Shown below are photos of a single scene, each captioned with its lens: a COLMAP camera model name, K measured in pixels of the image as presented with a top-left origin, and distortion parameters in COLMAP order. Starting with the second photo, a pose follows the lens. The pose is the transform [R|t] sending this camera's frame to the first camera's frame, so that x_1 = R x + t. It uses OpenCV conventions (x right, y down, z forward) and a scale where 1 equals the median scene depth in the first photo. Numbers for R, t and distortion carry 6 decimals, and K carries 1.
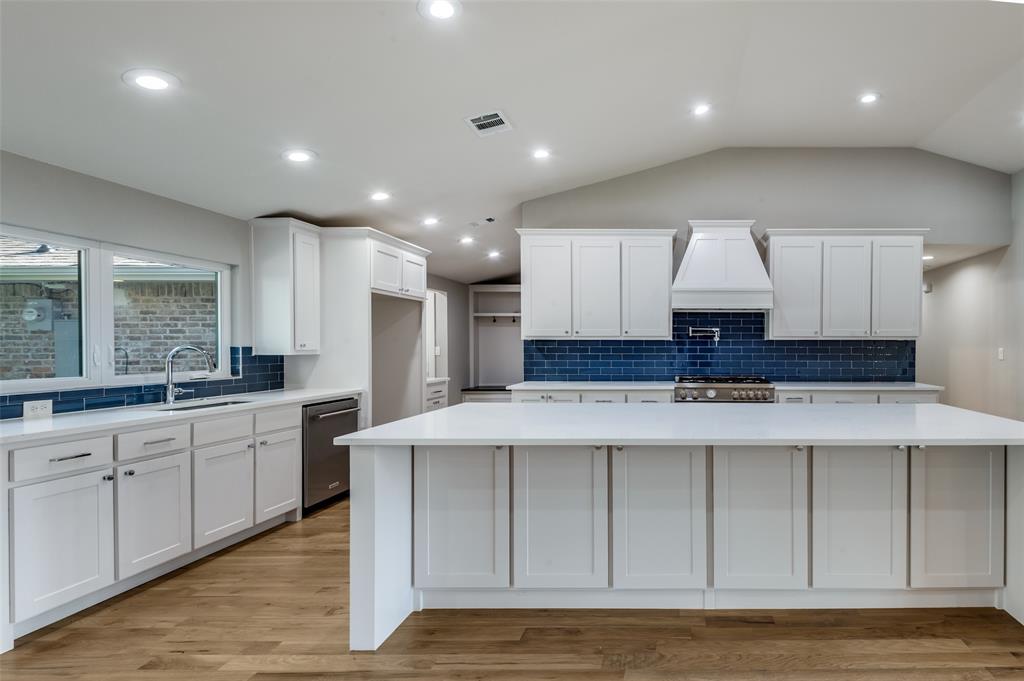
lens RADIAL K [[514.3, 0, 691.0], [0, 514.3, 349.7], [0, 0, 1]] dist [0.014603, -0.001242]
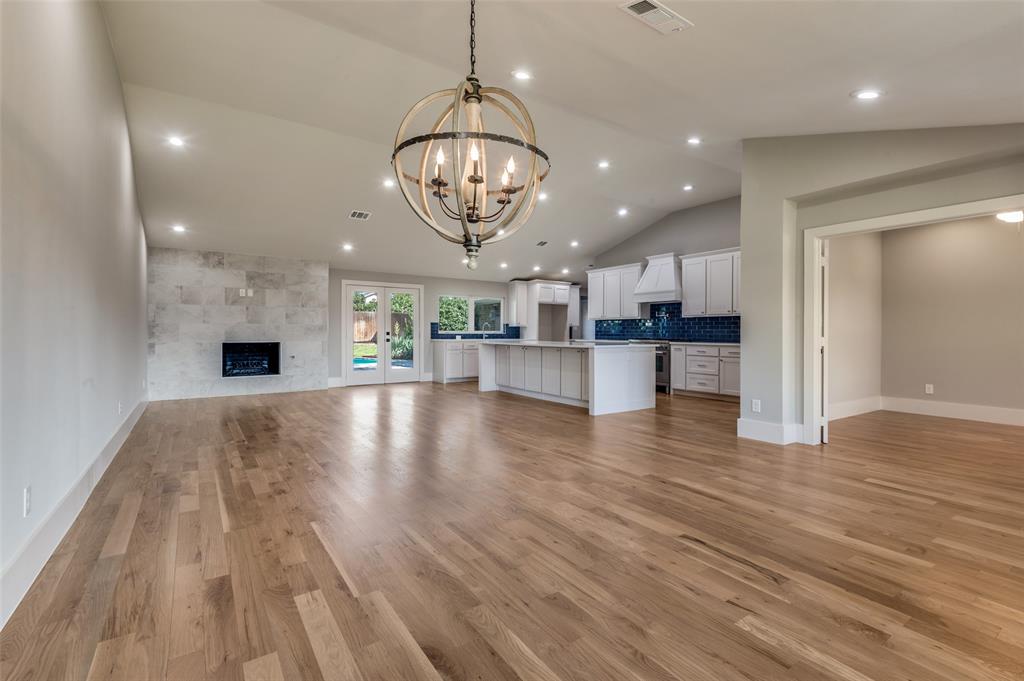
lens RADIAL K [[462.1, 0, 512.0], [0, 462.1, 340.5], [0, 0, 1]] dist [0.022634, -0.013428]
pose [[0.552444, 0.017503, -0.833366, 1.212222], [-0.008025, 0.999845, 0.015679, 0.042139], [0.833511, -0.001974, 0.552499, -0.405927]]
